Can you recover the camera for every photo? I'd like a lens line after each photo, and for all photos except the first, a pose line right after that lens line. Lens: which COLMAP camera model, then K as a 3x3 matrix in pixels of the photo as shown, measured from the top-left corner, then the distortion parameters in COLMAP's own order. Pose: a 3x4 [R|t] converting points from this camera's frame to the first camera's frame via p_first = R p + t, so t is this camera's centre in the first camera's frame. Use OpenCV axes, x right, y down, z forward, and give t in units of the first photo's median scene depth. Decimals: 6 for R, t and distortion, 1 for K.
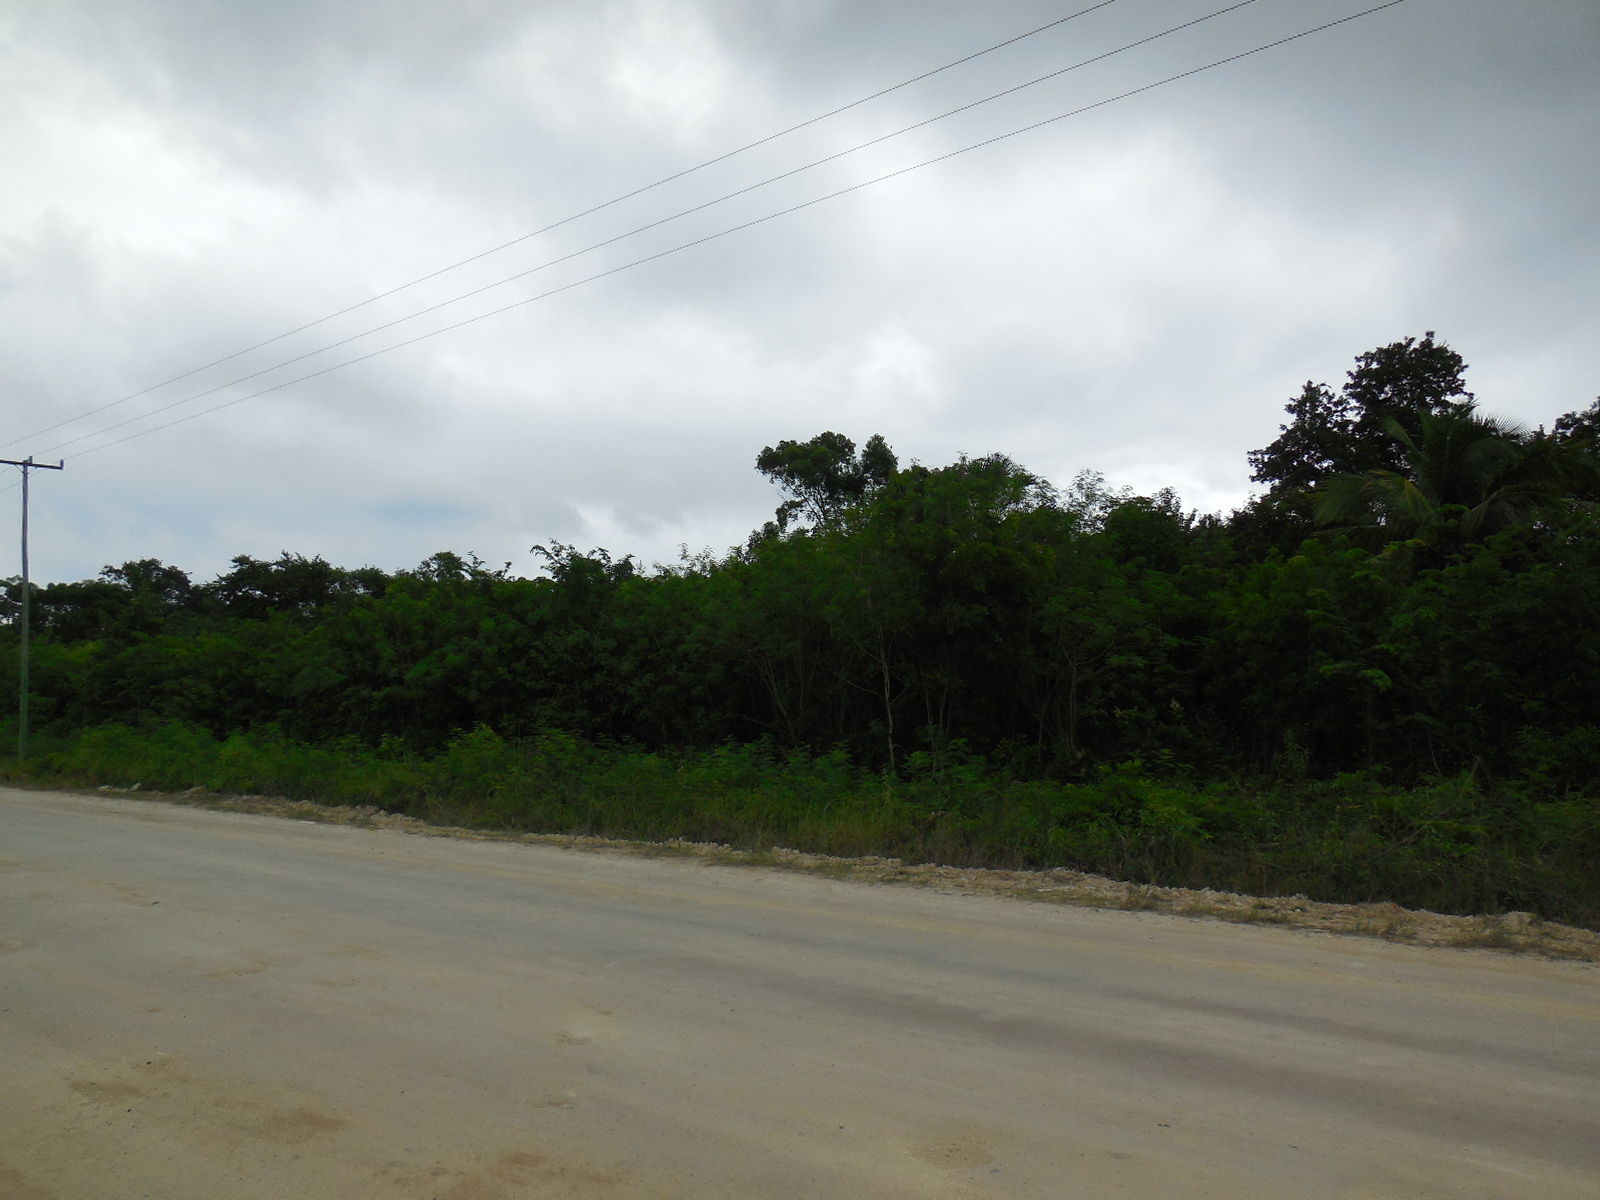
lens RADIAL K [[1220.1, 0, 801.7], [0, 1220.1, 588.8], [0, 0, 1]] dist [-0.001472, 0.025925]
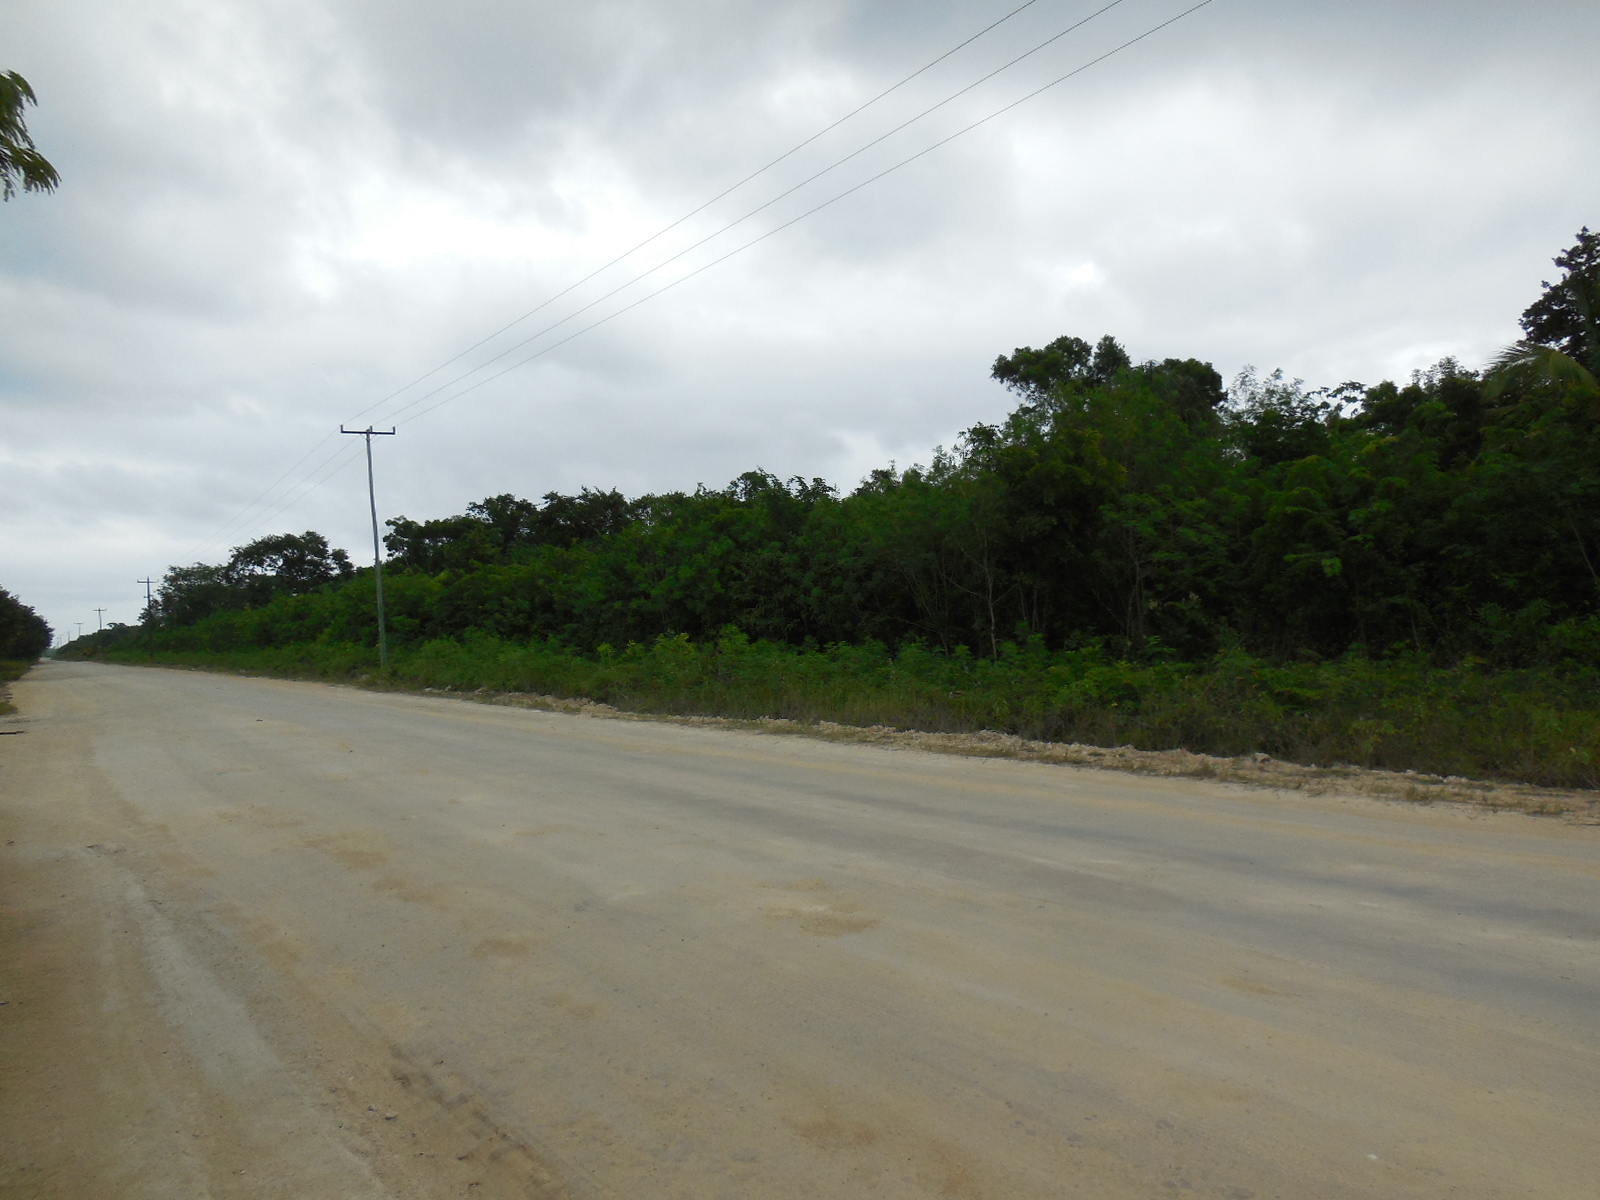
lens RADIAL K [[1238.0, 0, 800.5], [0, 1238.0, 578.3], [0, 0, 1]] dist [0.002101, 0.173311]
pose [[0.960716, -0.040794, -0.274517, 0.109575], [0.060427, 0.996154, 0.063446, -0.007625], [0.270873, -0.077542, 0.959487, -0.084669]]
